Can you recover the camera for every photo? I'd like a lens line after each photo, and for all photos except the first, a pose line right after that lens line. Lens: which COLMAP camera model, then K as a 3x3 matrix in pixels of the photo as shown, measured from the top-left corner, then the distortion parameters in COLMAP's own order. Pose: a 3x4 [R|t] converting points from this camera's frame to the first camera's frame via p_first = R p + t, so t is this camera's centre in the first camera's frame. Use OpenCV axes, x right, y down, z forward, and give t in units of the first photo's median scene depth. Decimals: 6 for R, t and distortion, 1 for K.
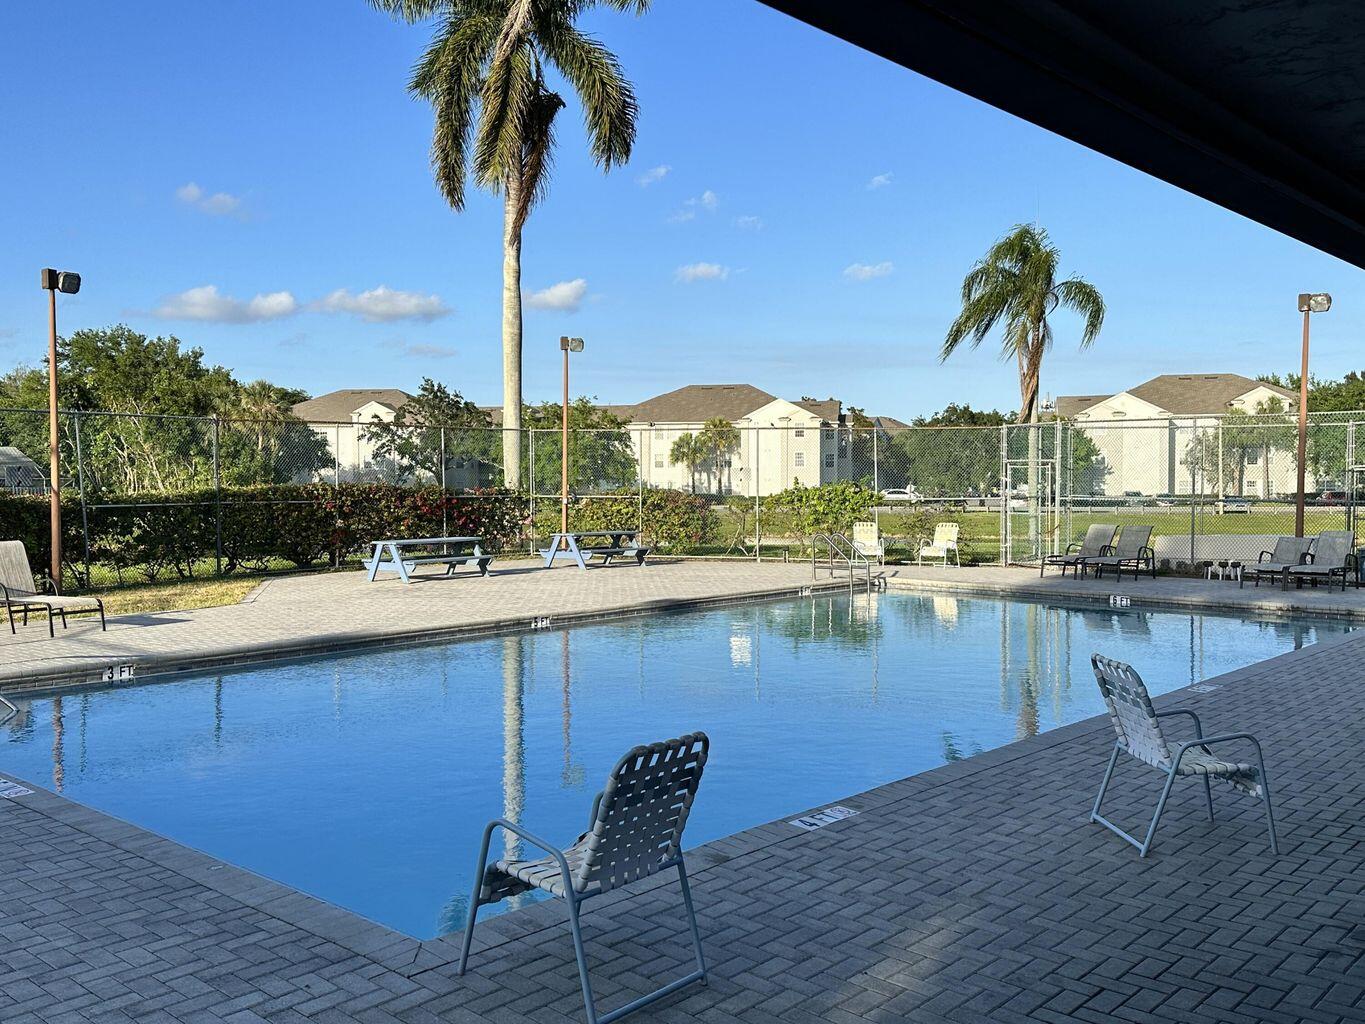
lens RADIAL K [[1262.6, 0, 678.6], [0, 1262.6, 506.0], [0, 0, 1]] dist [0.024074, 0.000000]
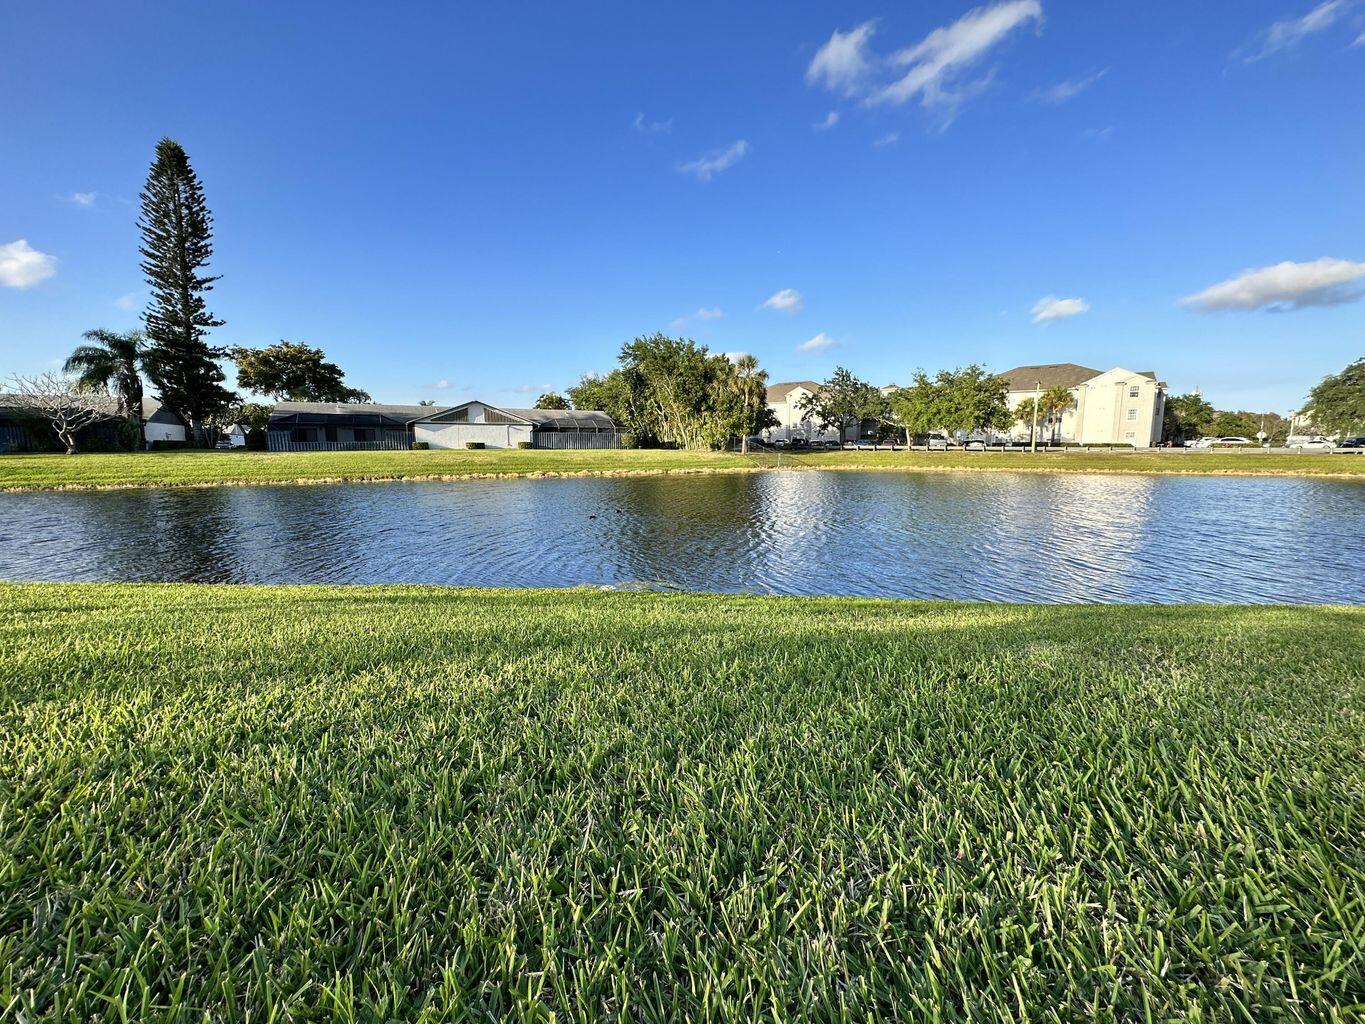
lens RADIAL K [[552.7, 0, 683.8], [0, 552.7, 511.6], [0, 0, 1]] dist [-0.003046, -0.000197]
pose [[0.929605, 0.044226, -0.365894, -0.132597], [-0.008831, 0.995162, 0.097850, 0.012480], [0.368452, -0.087731, 0.925498, 0.311544]]
